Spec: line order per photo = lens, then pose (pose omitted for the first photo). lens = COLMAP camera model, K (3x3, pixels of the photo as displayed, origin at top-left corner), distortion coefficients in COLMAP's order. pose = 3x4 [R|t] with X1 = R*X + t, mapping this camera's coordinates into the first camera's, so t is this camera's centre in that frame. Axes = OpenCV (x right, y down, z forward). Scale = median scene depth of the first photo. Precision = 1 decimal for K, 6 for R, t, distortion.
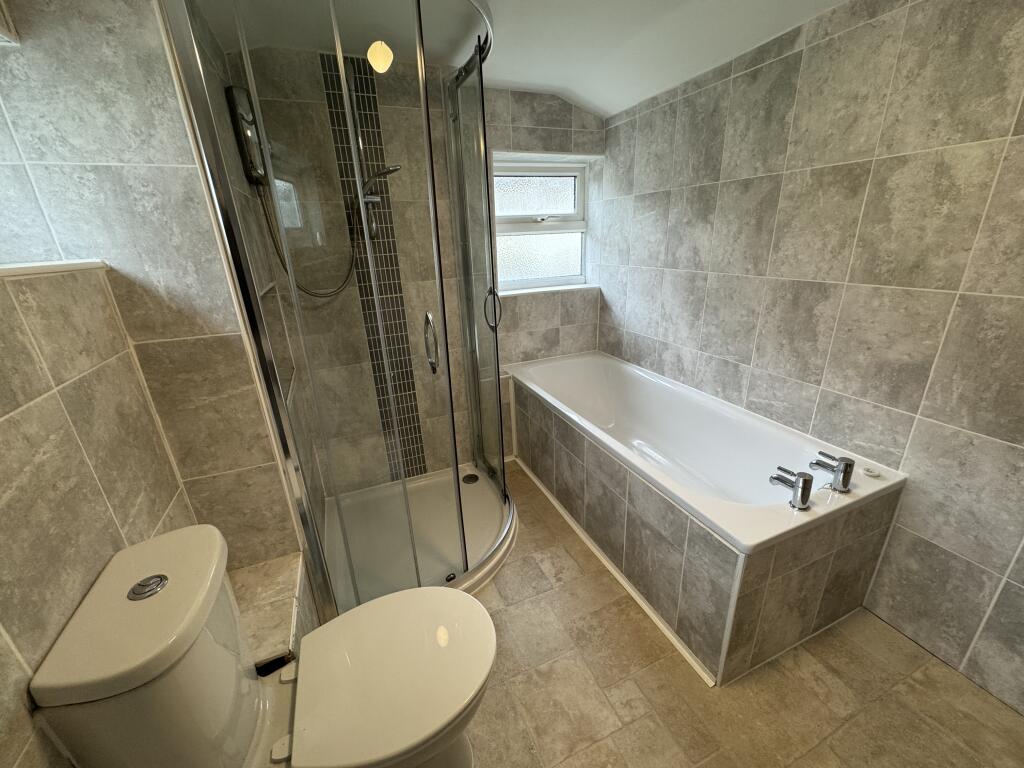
lens RADIAL K [[409.0, 0, 511.0], [0, 409.0, 383.9], [0, 0, 1]] dist [0.000403, 0.000047]
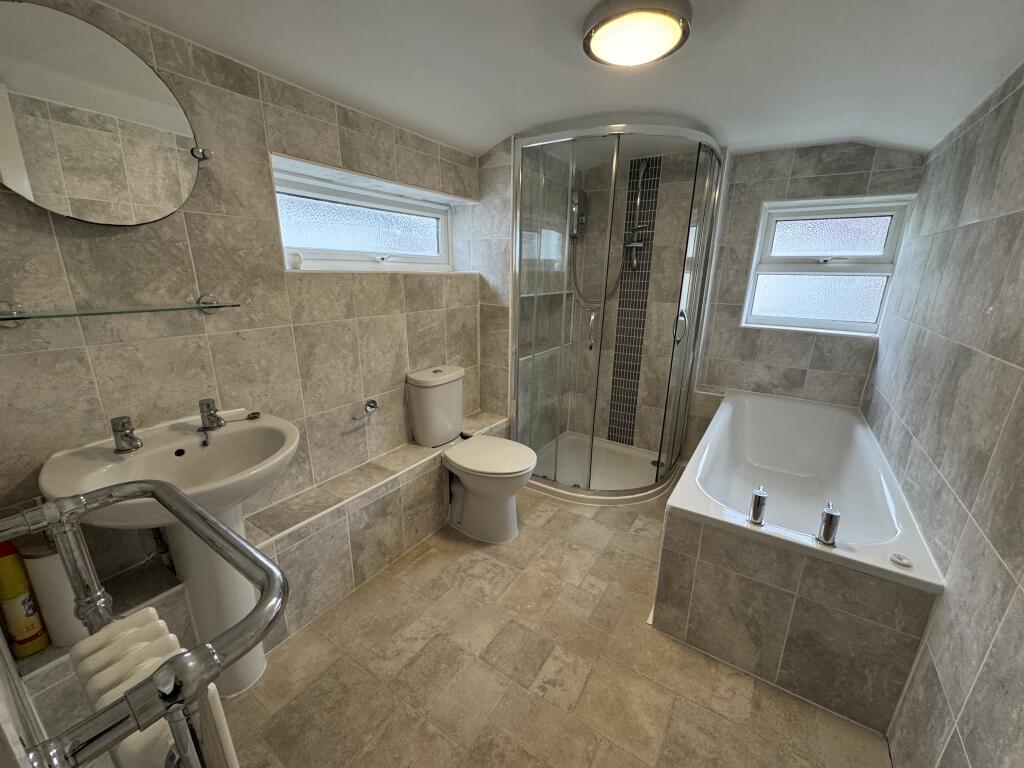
lens RADIAL K [[409.0, 0, 511.0], [0, 409.0, 383.9], [0, 0, 1]] dist [0.000403, 0.000047]
pose [[0.549515, 0.271888, -0.790006, 0.619726], [-0.321133, 0.941664, 0.100707, 0.025812], [0.771301, 0.198357, 0.604771, -0.146520]]
